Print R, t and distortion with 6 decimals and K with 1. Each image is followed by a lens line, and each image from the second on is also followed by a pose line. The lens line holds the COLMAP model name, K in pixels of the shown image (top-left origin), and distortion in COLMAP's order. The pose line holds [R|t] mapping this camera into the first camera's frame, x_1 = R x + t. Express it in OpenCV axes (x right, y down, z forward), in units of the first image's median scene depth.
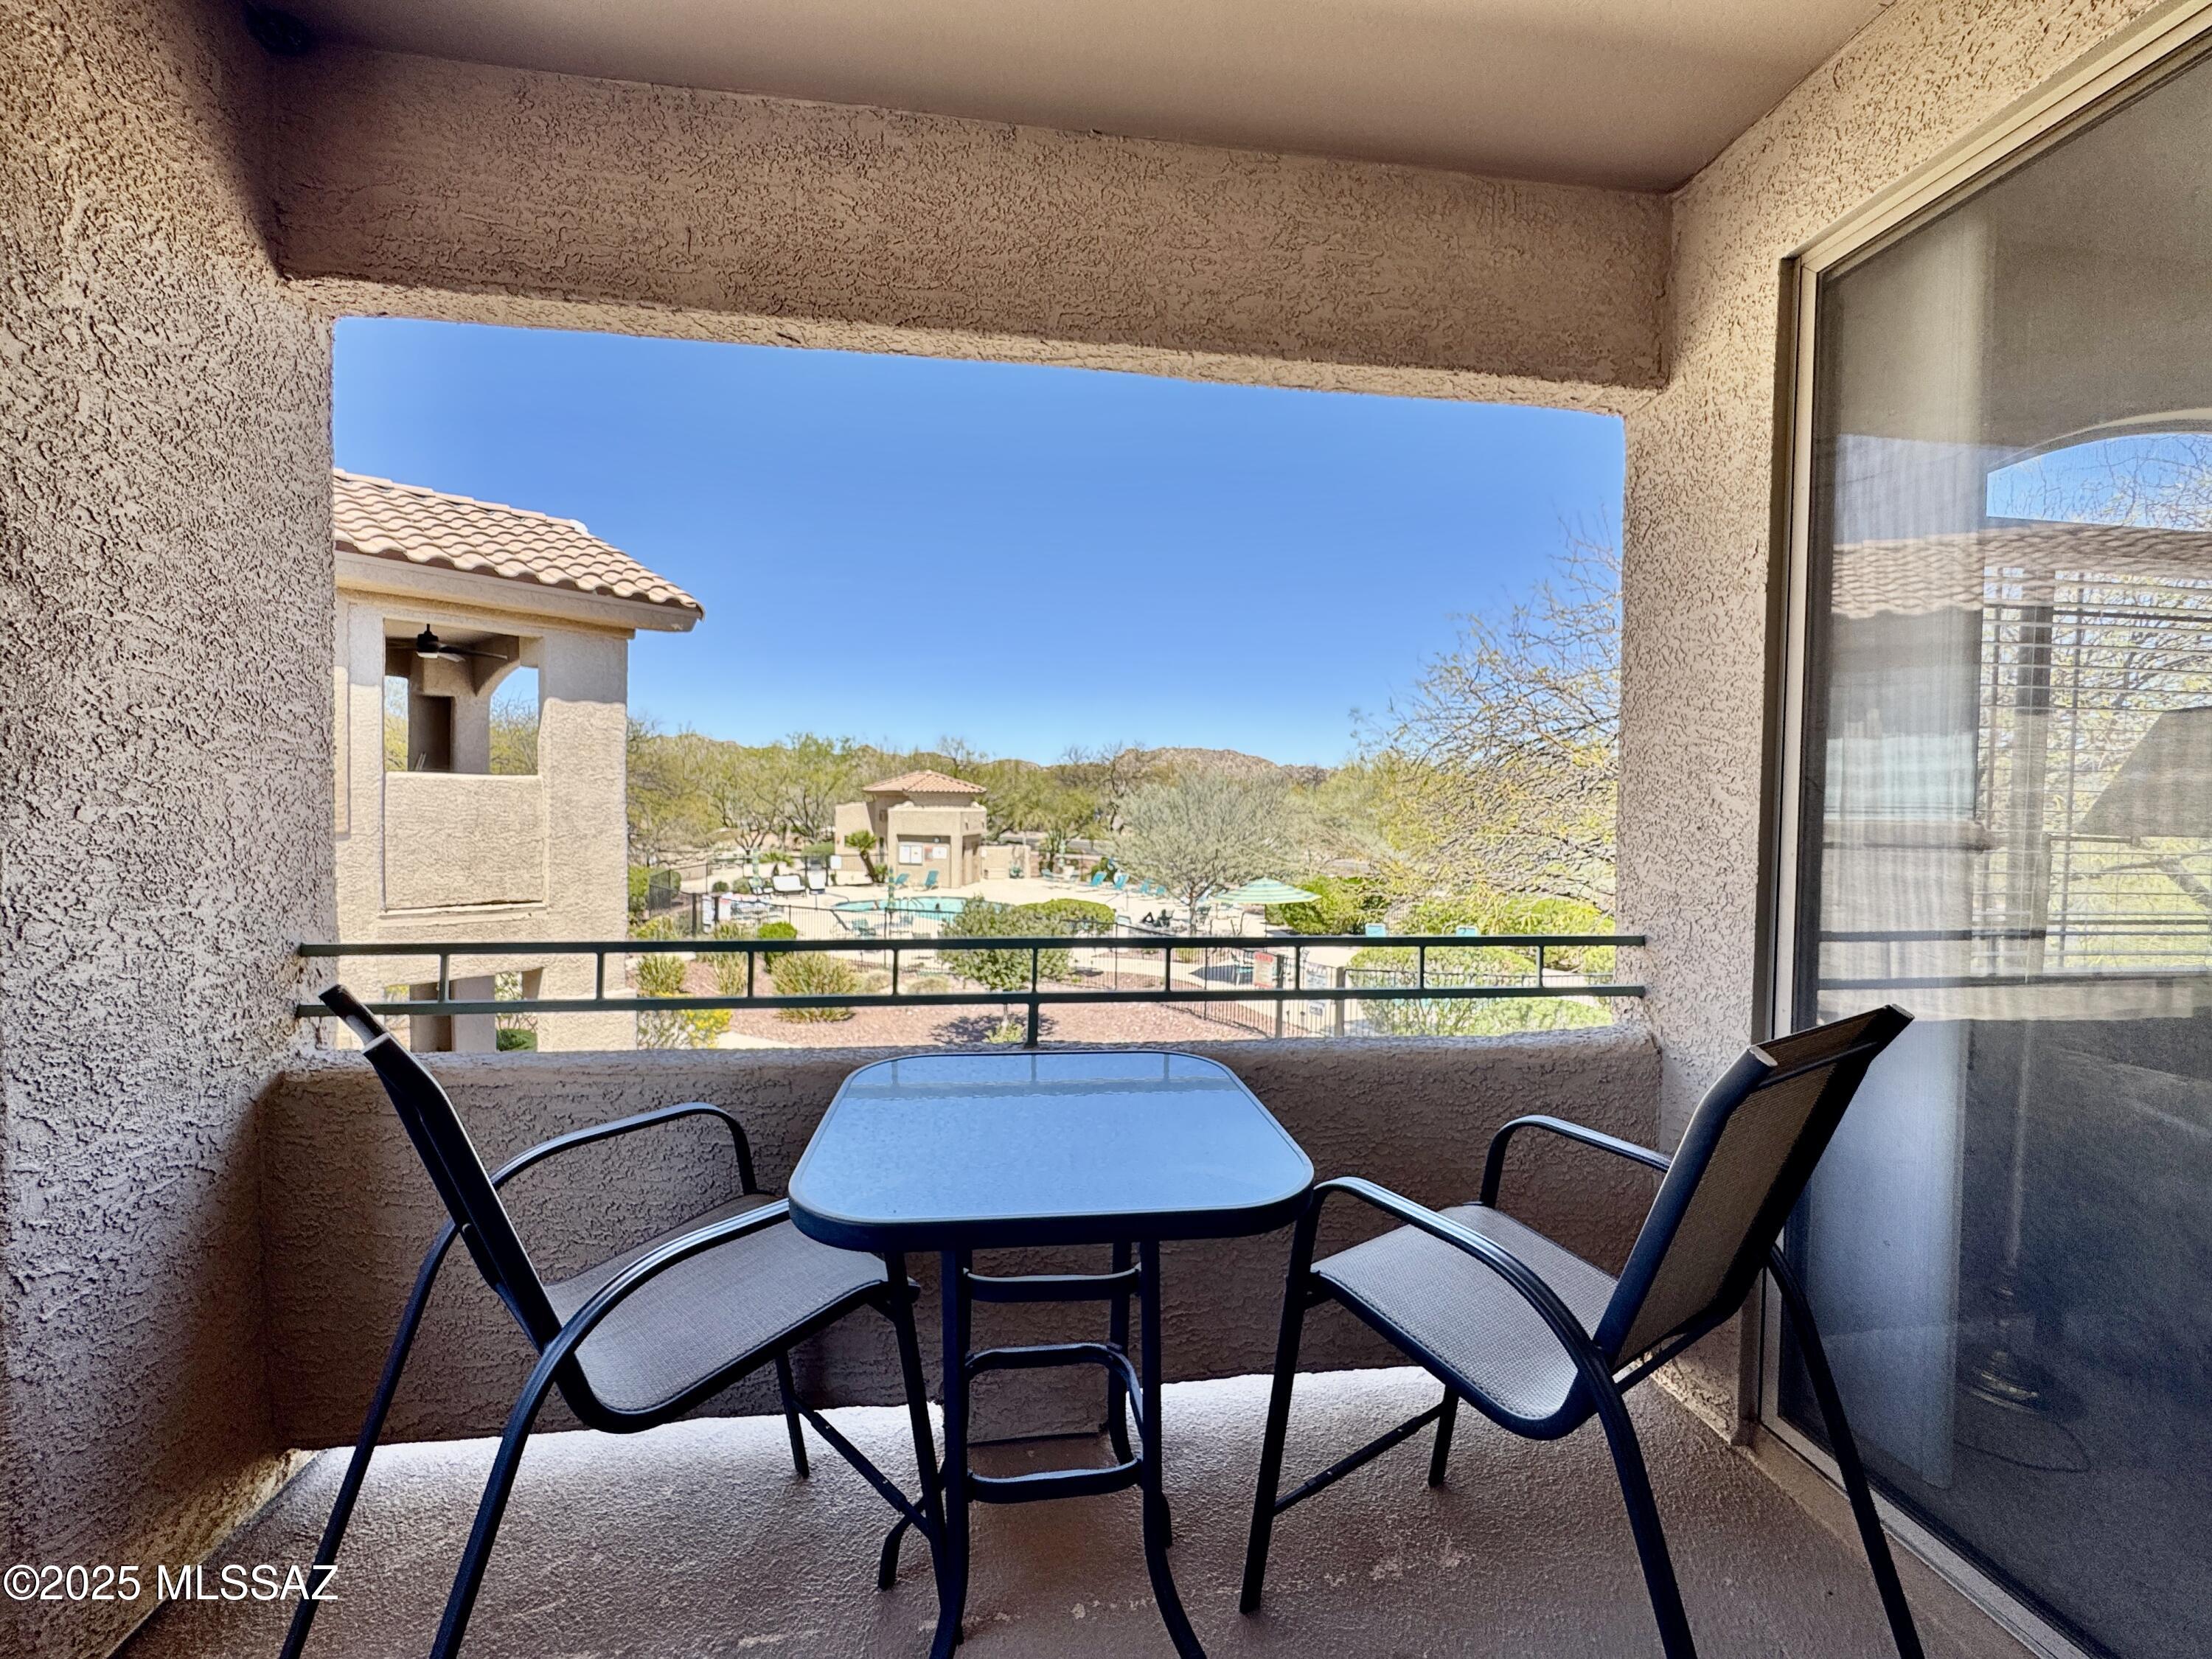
lens RADIAL K [[878.8, 0, 1106.0], [0, 878.8, 829.5], [0, 0, 1]] dist [-0.001675, 0.000017]
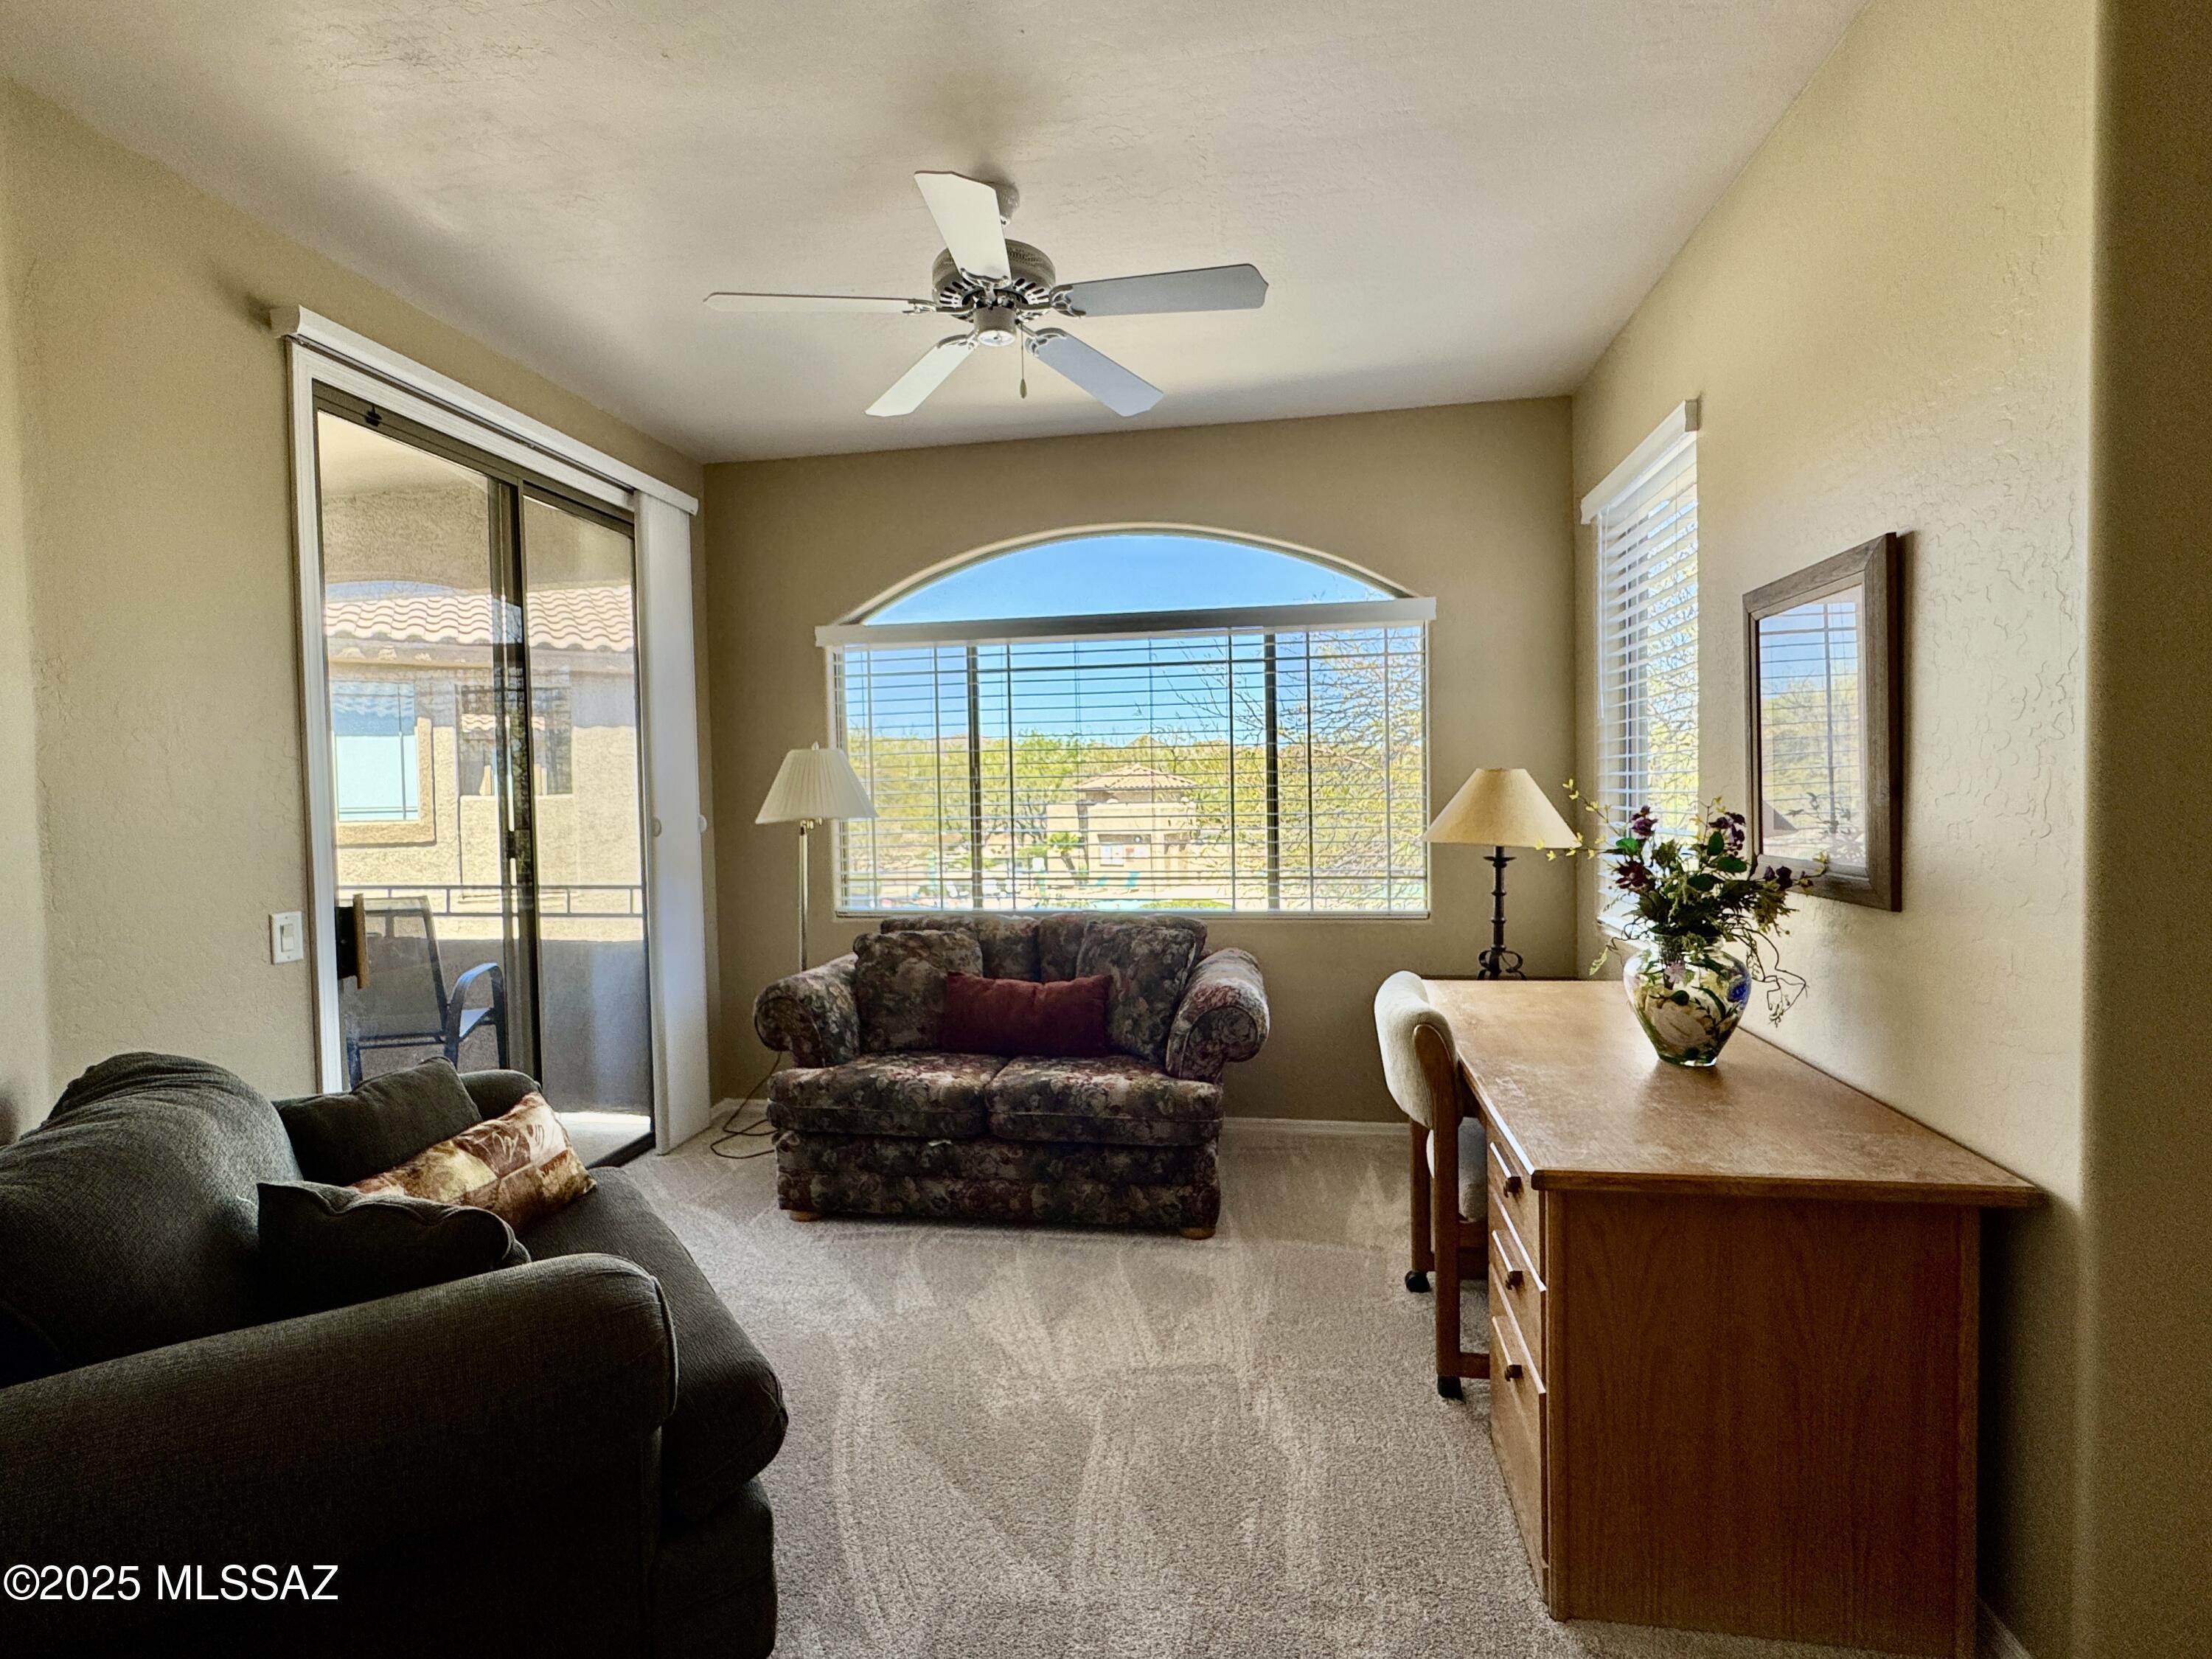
lens RADIAL K [[1035.2, 0, 1106.0], [0, 1035.2, 829.5], [0, 0, 1]] dist [-0.000542, 0.000189]
pose [[0.956808, -0.021512, -0.289924, 0.091307], [0.022025, 0.999756, -0.001495, 0.001997], [0.289886, -0.004955, 0.957048, -0.050253]]
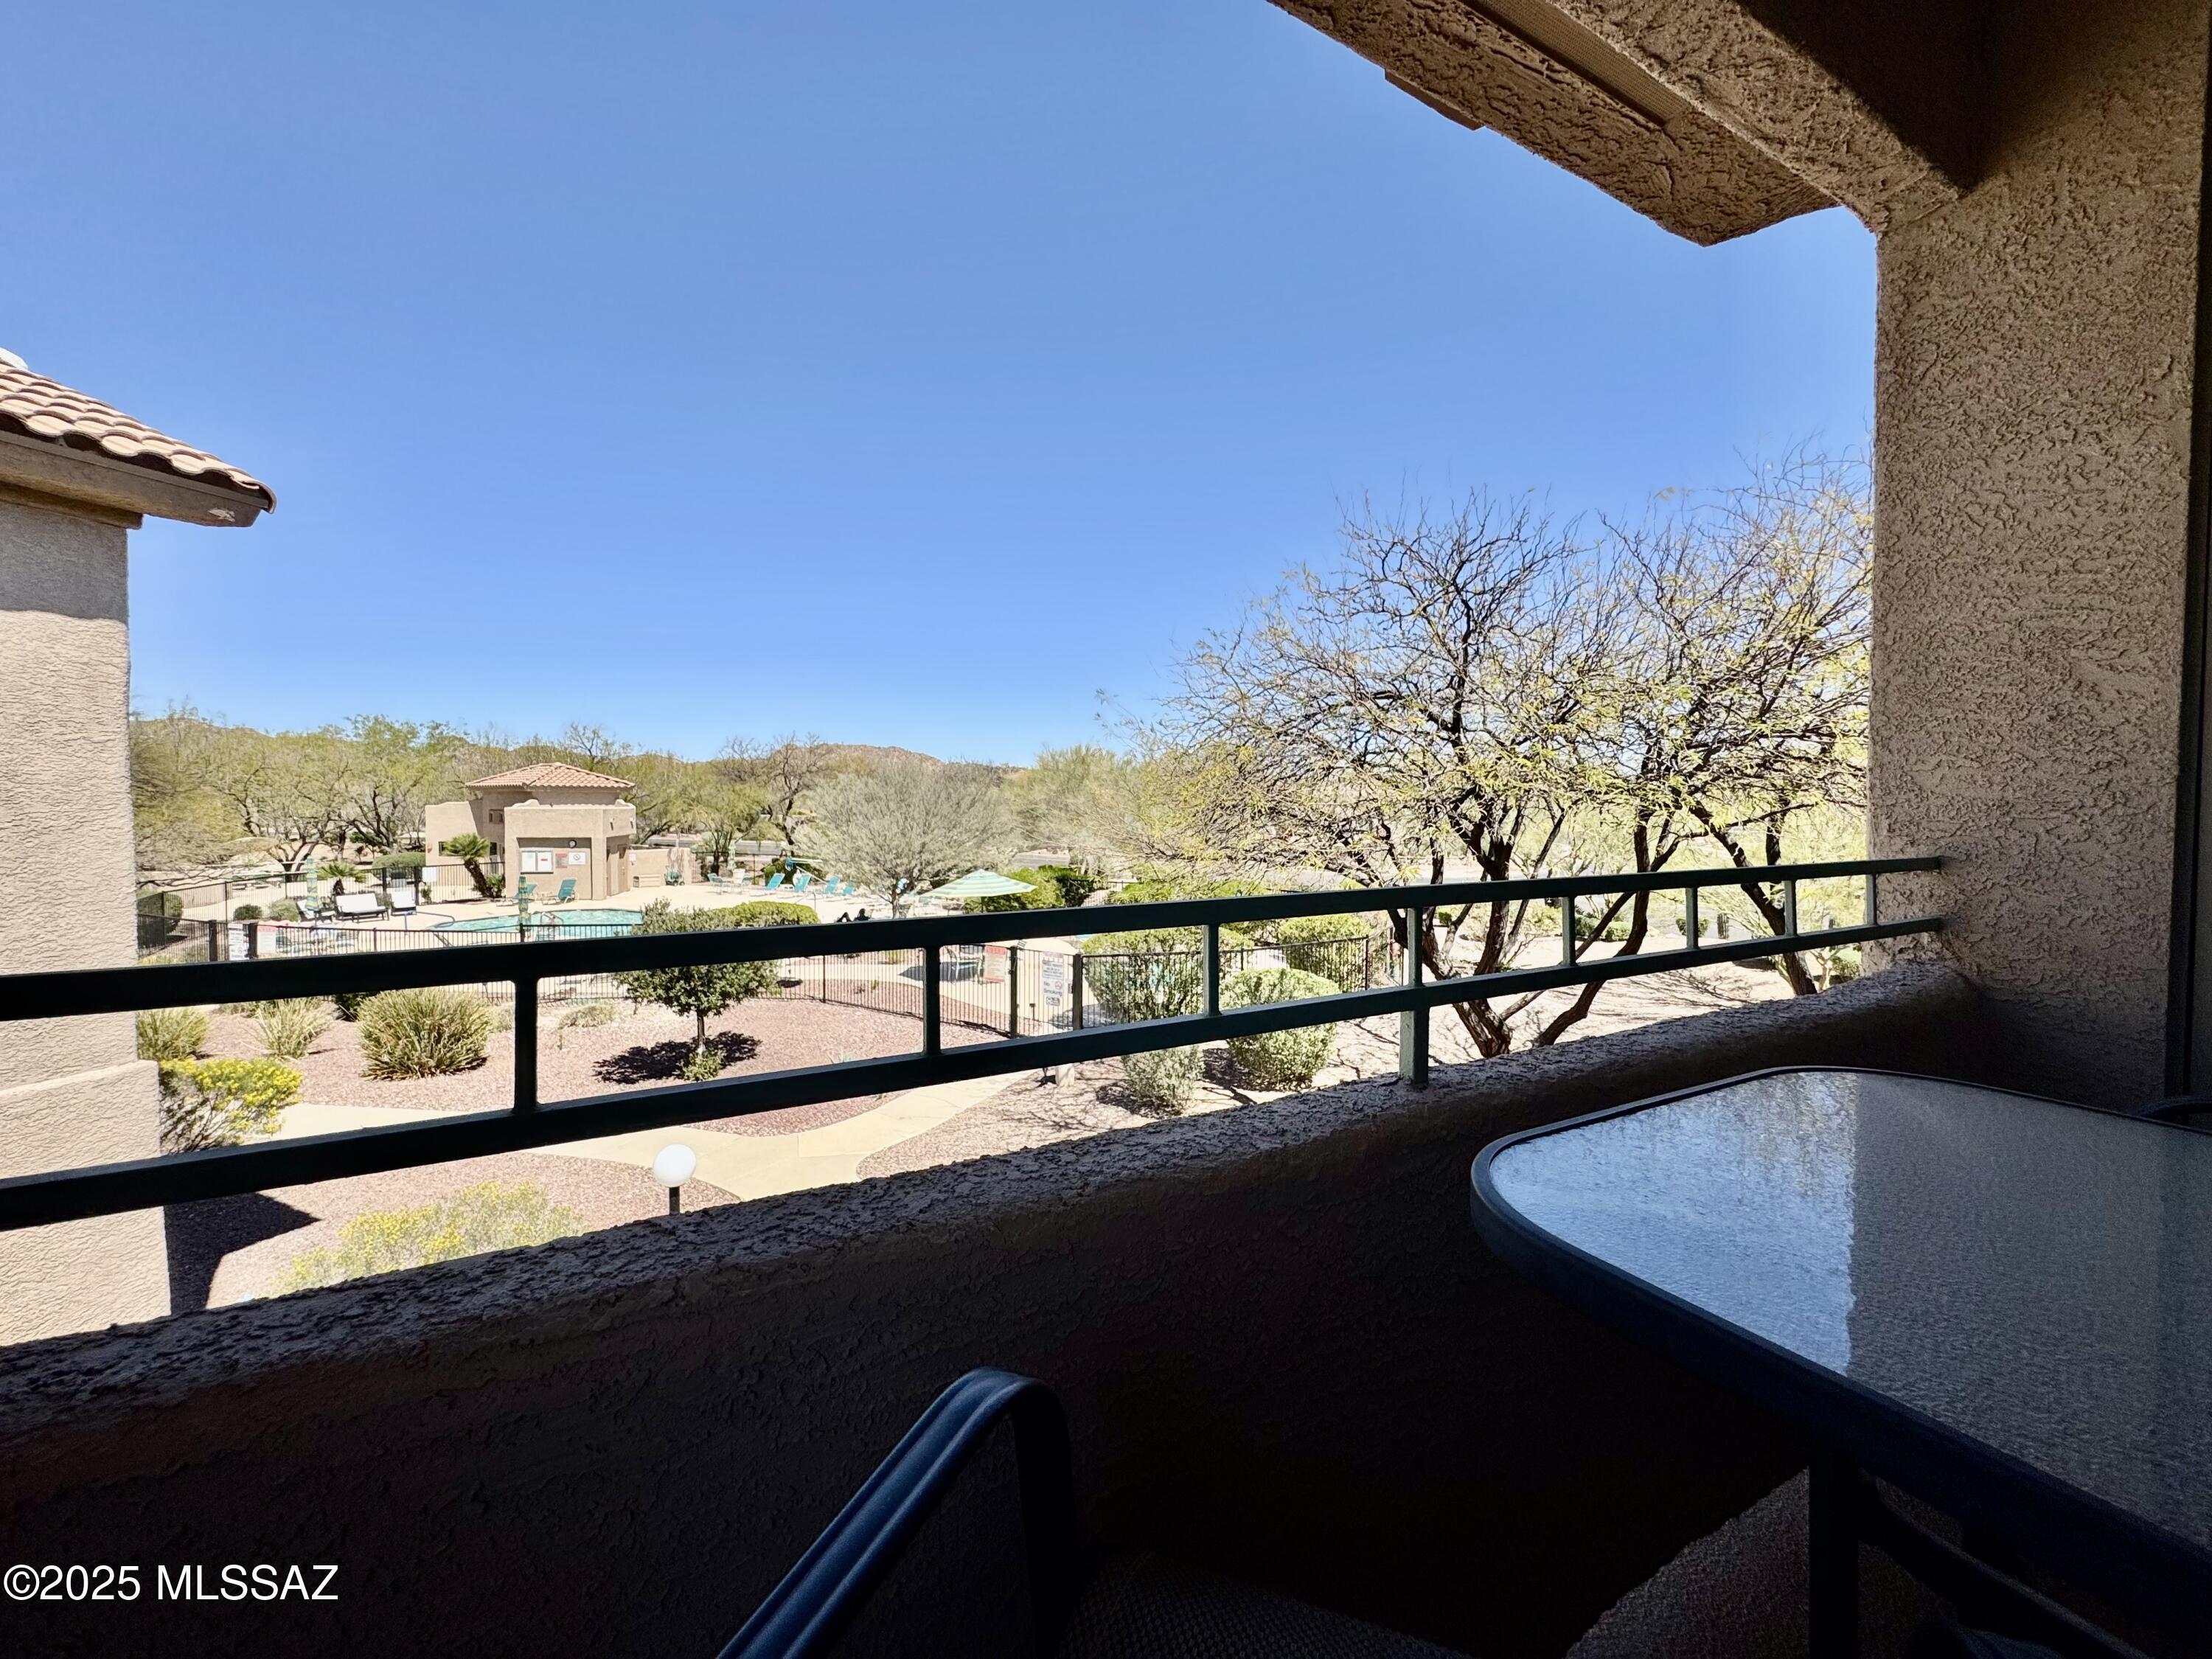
lens RADIAL K [[878.8, 0, 1106.0], [0, 878.8, 829.5], [0, 0, 1]] dist [-0.001675, 0.000017]
pose [[0.932516, -0.021912, 0.360464, -0.017122], [0.020739, 0.999760, 0.007123, 0.002989], [-0.360534, 0.000833, 0.932746, 0.020929]]
